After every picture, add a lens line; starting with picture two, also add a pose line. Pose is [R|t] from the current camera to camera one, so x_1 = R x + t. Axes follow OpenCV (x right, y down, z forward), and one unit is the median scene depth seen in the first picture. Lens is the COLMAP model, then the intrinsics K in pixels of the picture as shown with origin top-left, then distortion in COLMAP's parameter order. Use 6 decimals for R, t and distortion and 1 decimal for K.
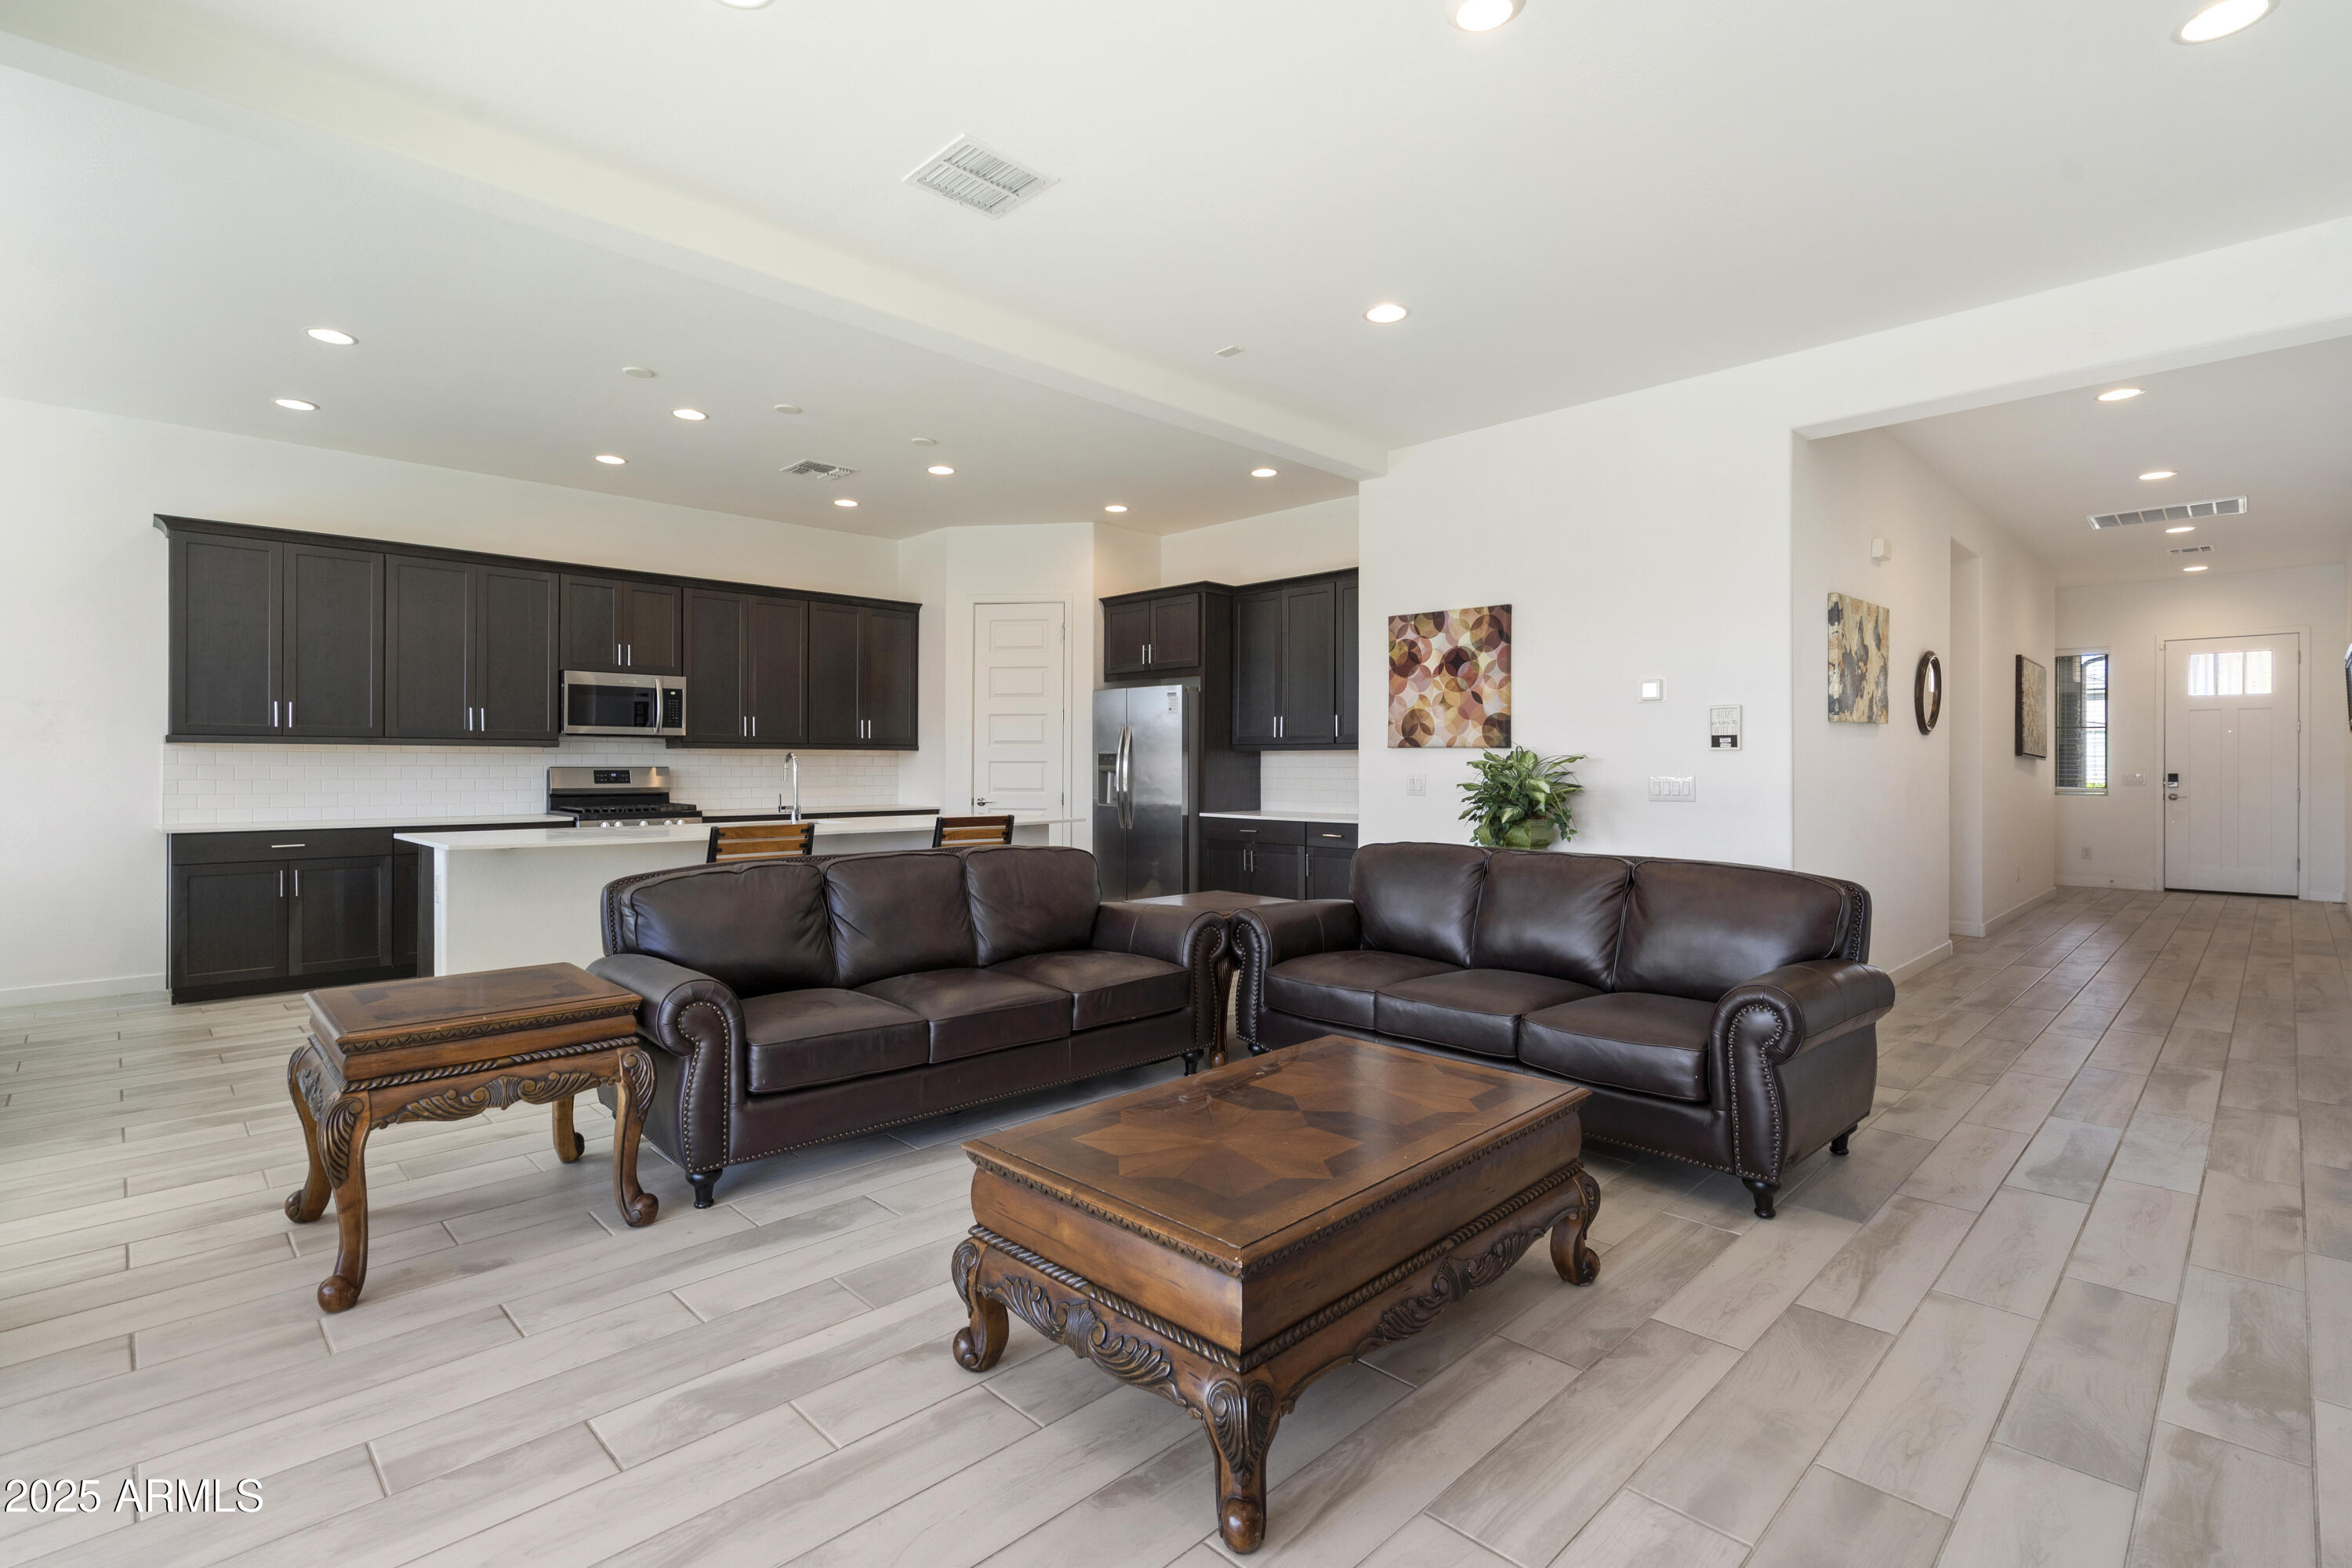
lens RADIAL K [[1087.5, 0, 1172.6], [0, 1087.5, 766.6], [0, 0, 1]] dist [-0.001302, -0.000034]
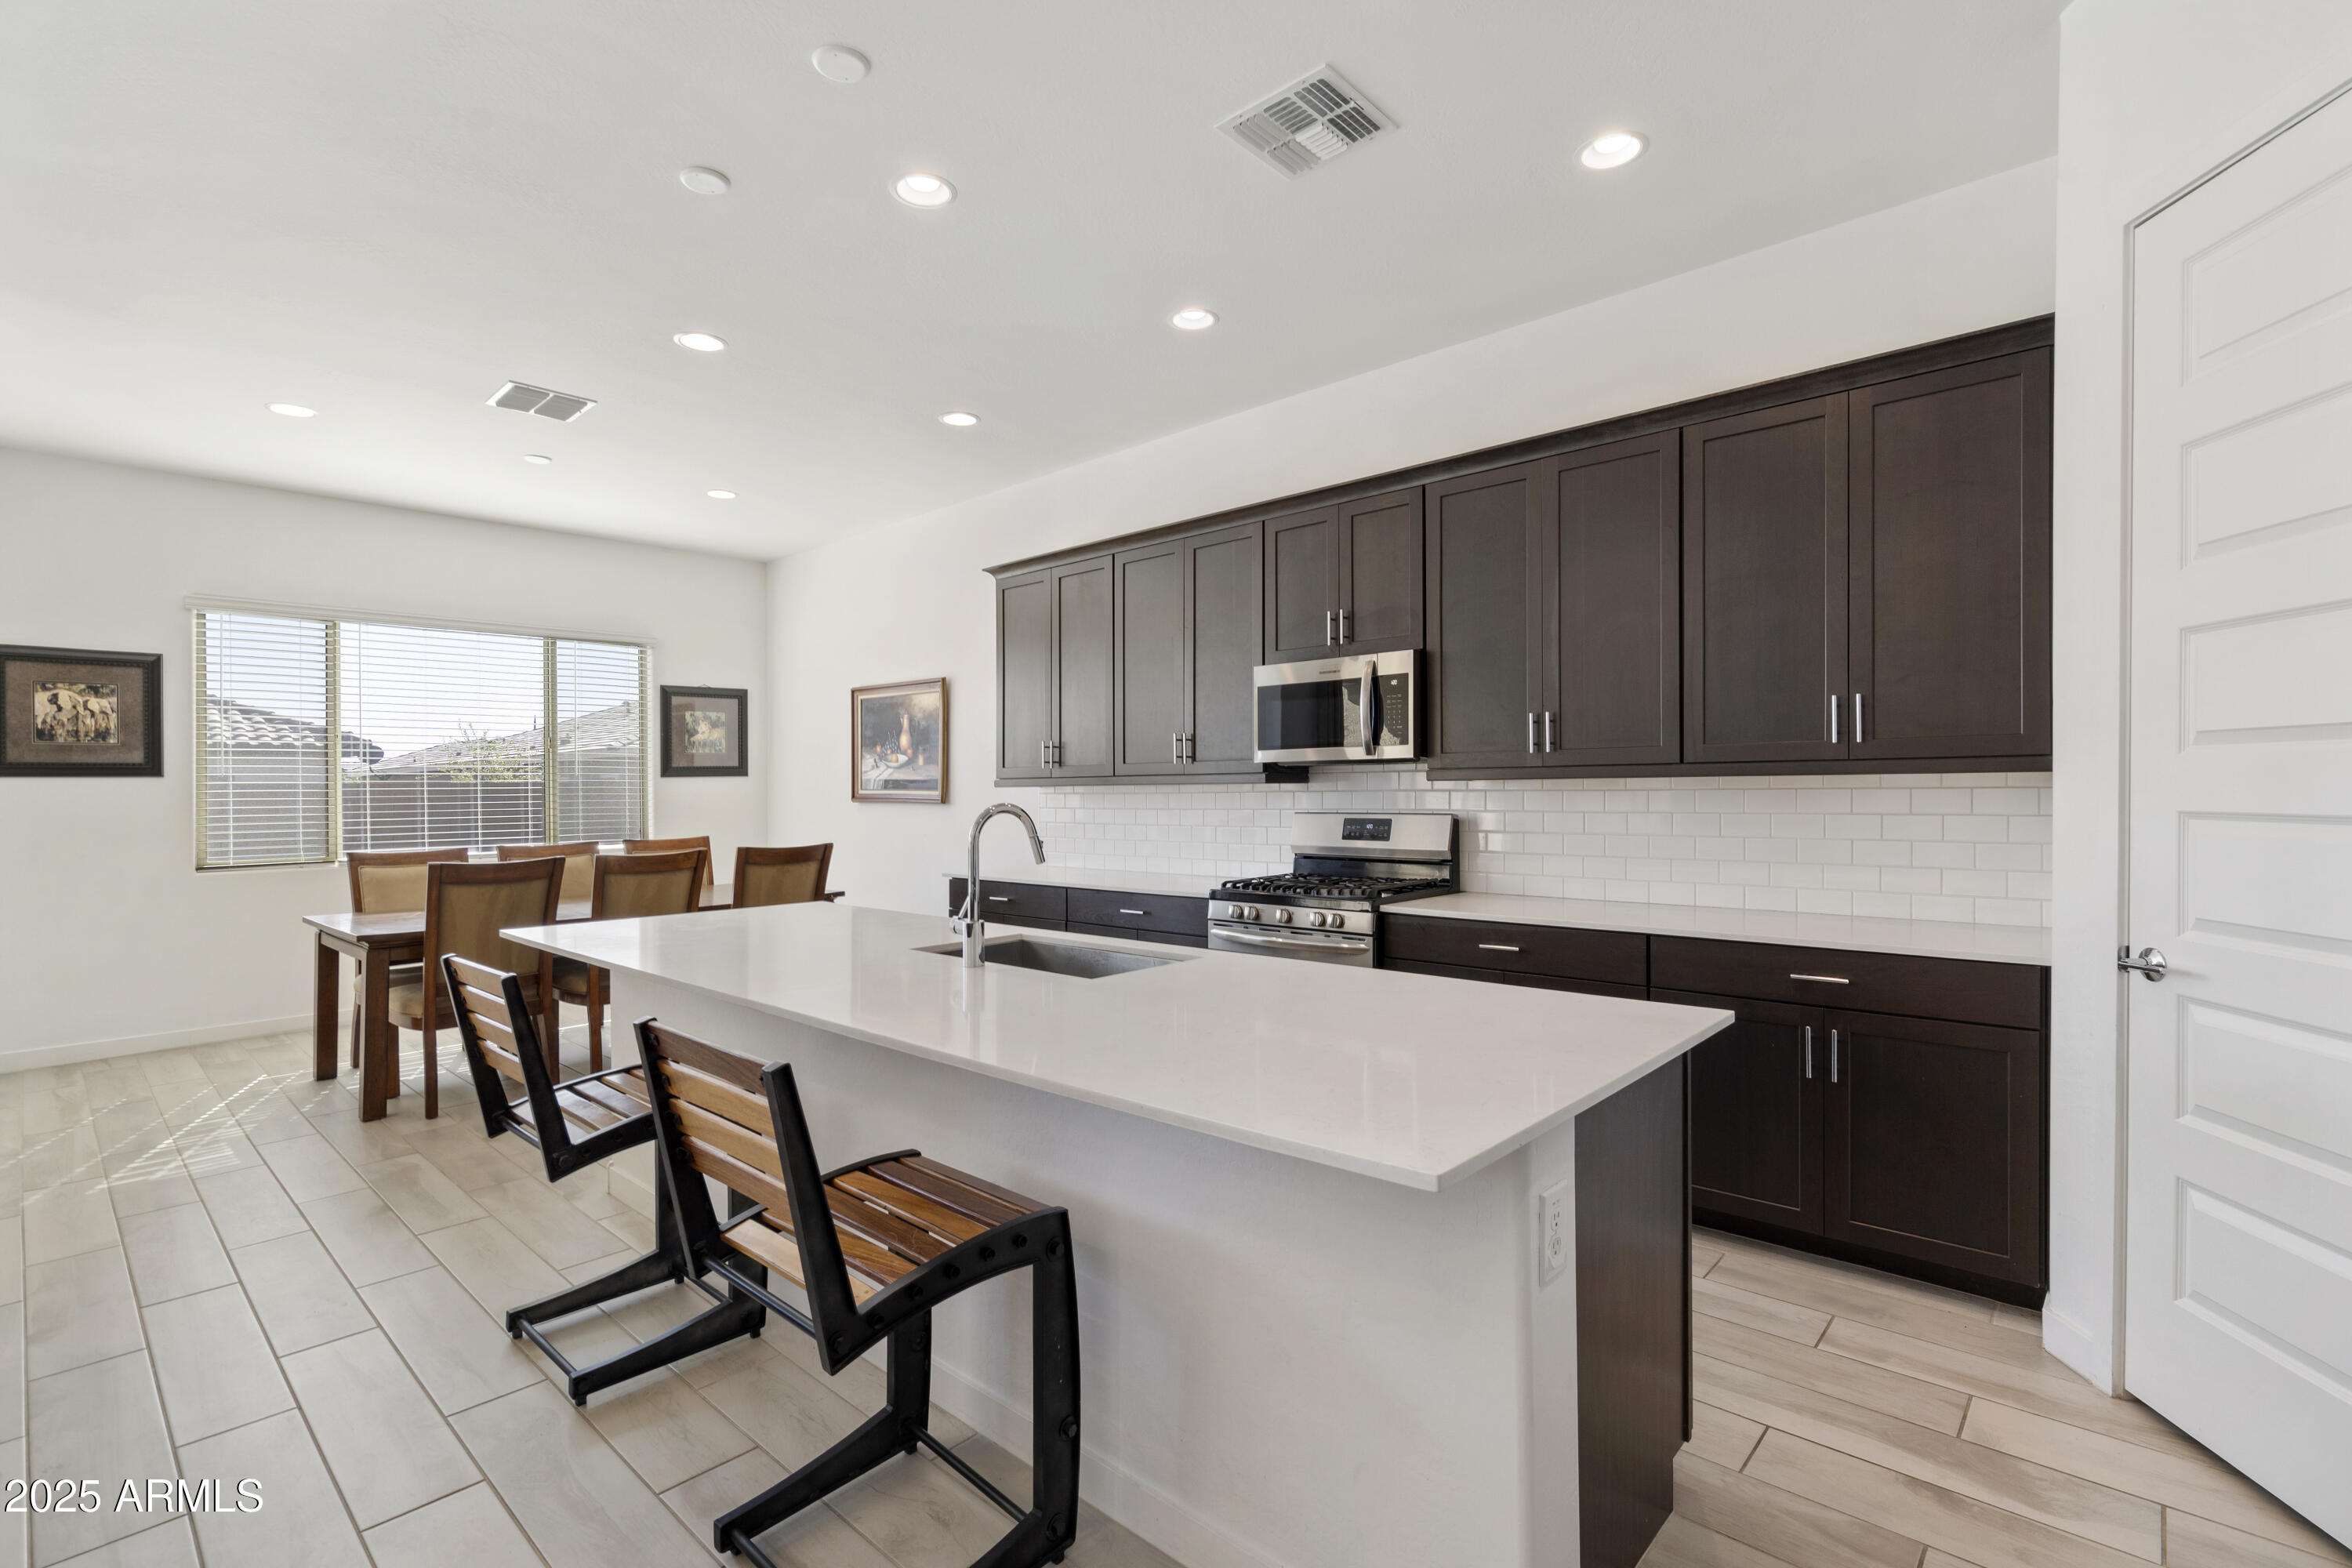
lens RADIAL K [[1073.3, 0, 1176.0], [0, 1073.3, 784.0], [0, 0, 1]] dist [0.014667, 0.000302]
pose [[0.049618, -0.006089, -0.998750, 0.098573], [0.010325, 0.999931, -0.005583, -0.016889], [0.998715, -0.010035, 0.049677, 1.065981]]
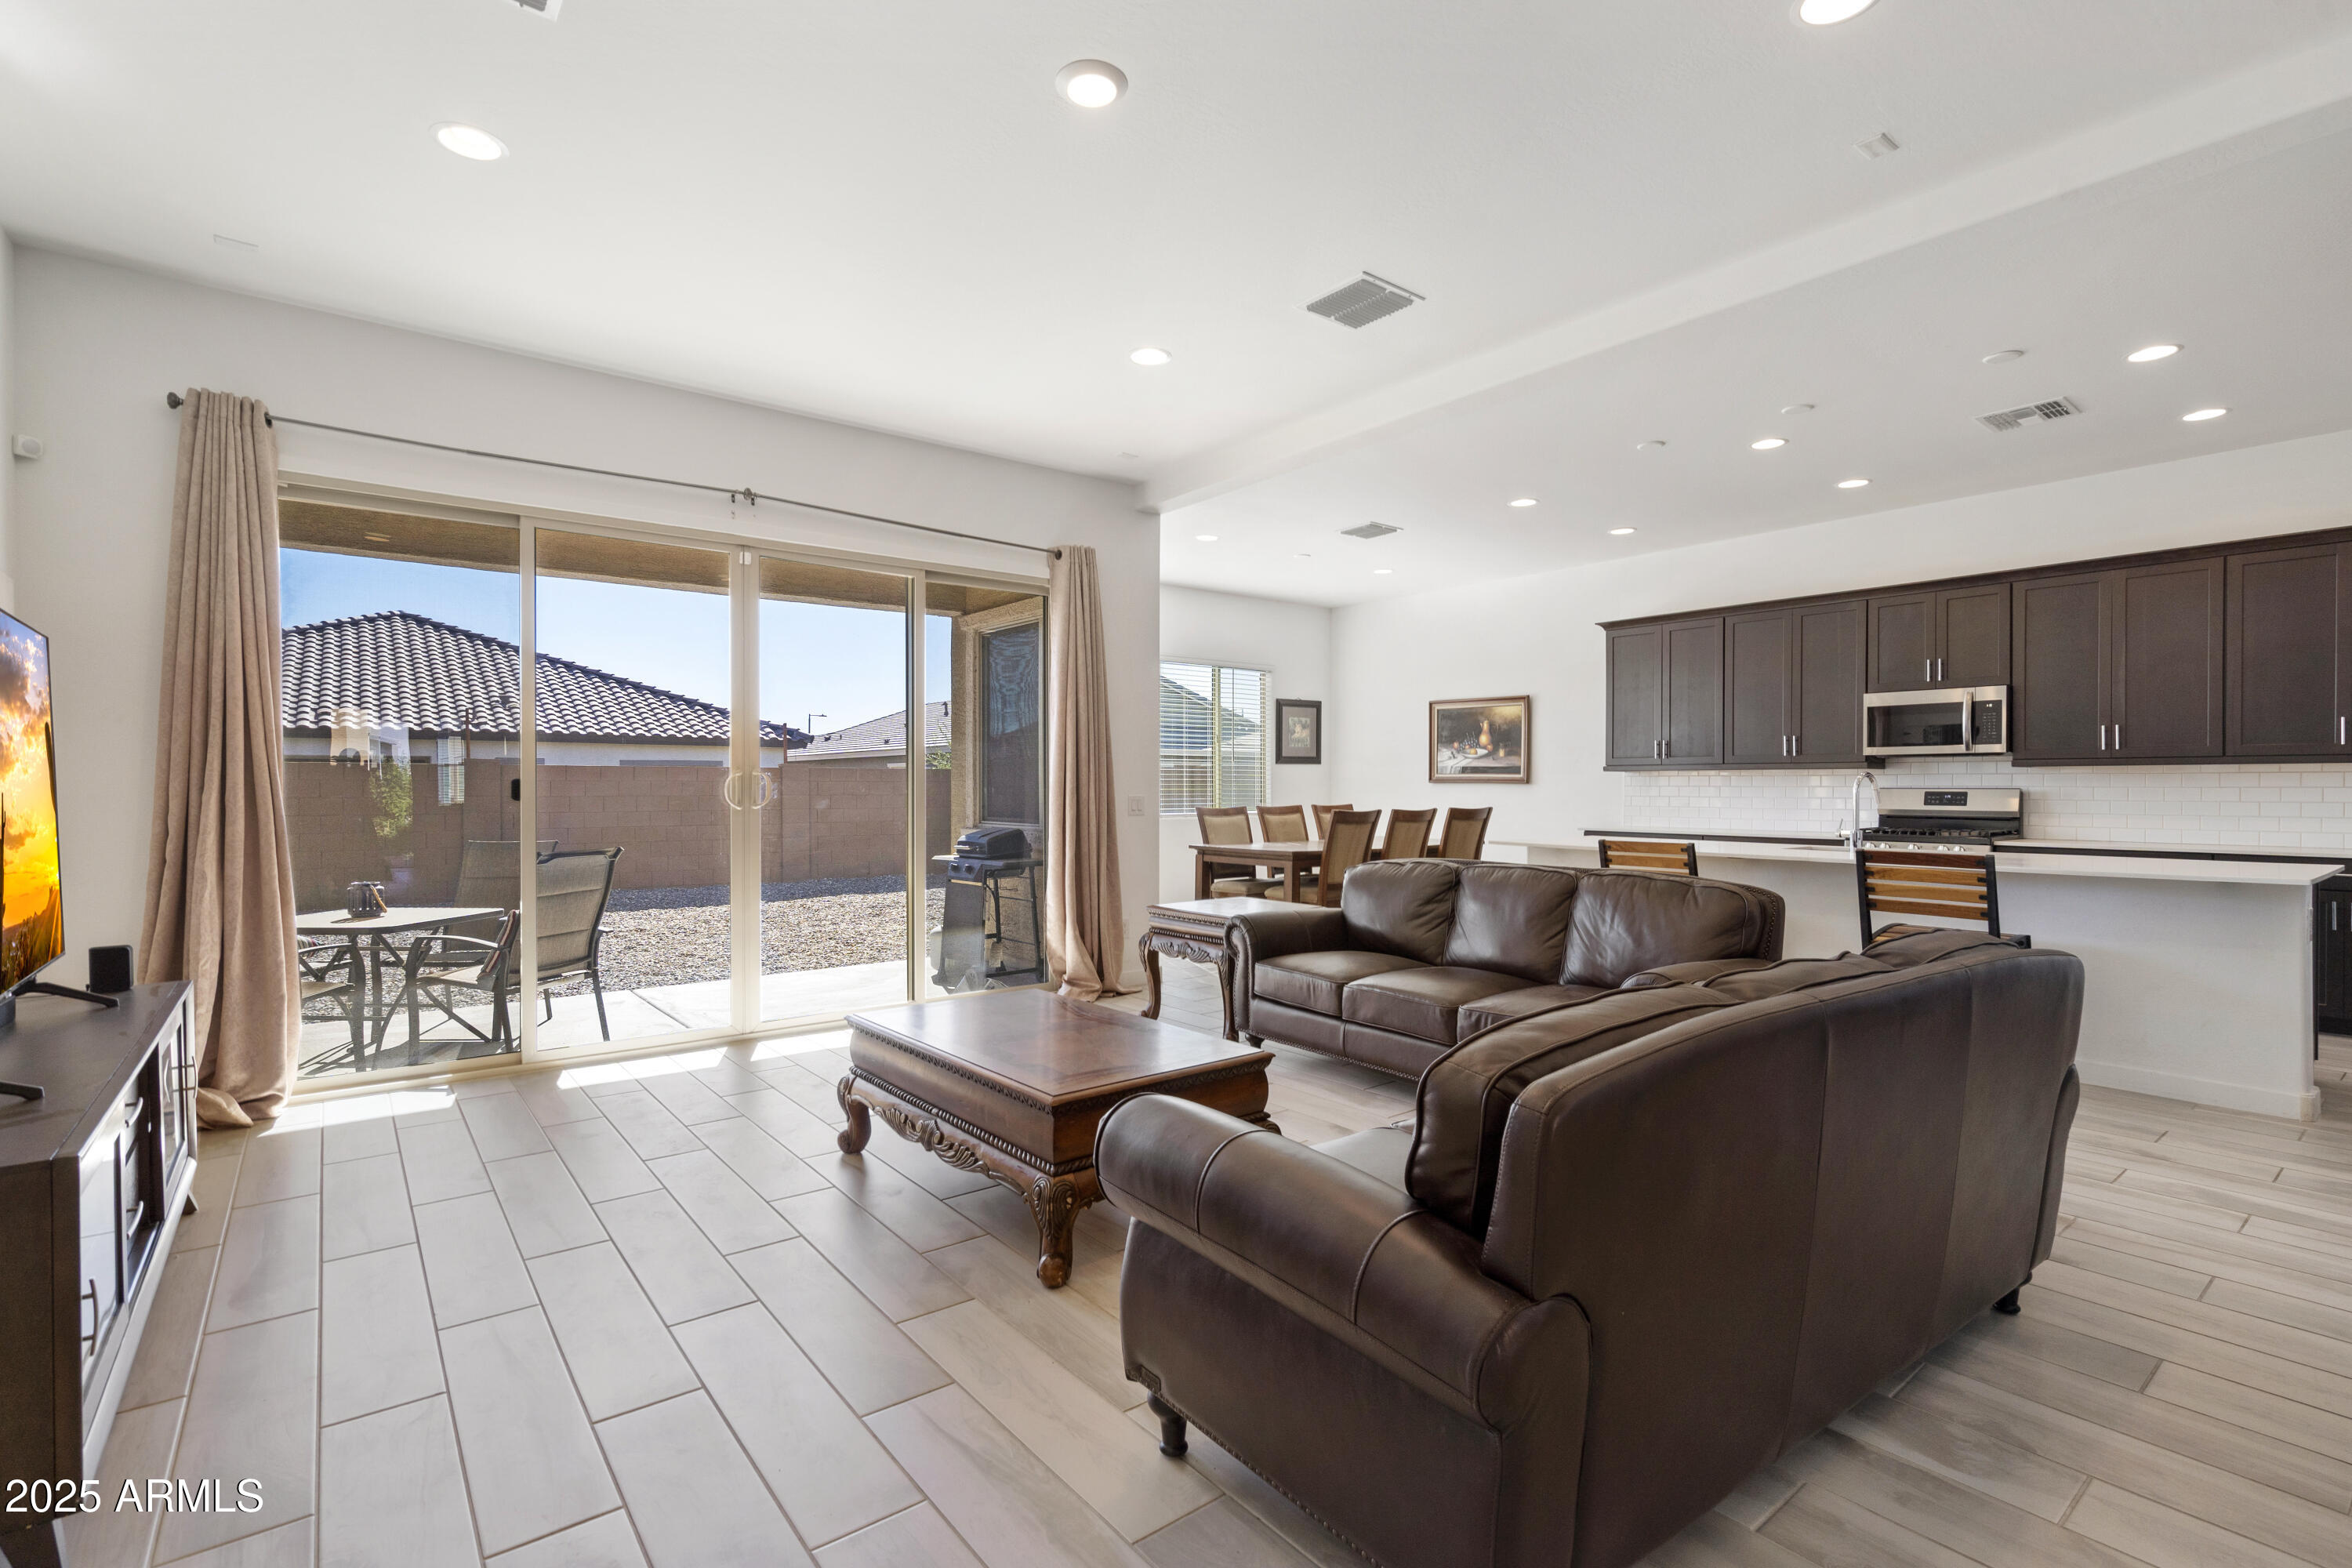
lens RADIAL K [[1073.3, 0, 1176.0], [0, 1073.3, 784.0], [0, 0, 1]] dist [0.014667, 0.000302]
pose [[-0.097696, -0.002944, -0.995212, 0.599299], [-0.001781, 0.999995, -0.002783, 0.000658], [0.995215, 0.001501, -0.097701, 0.527228]]
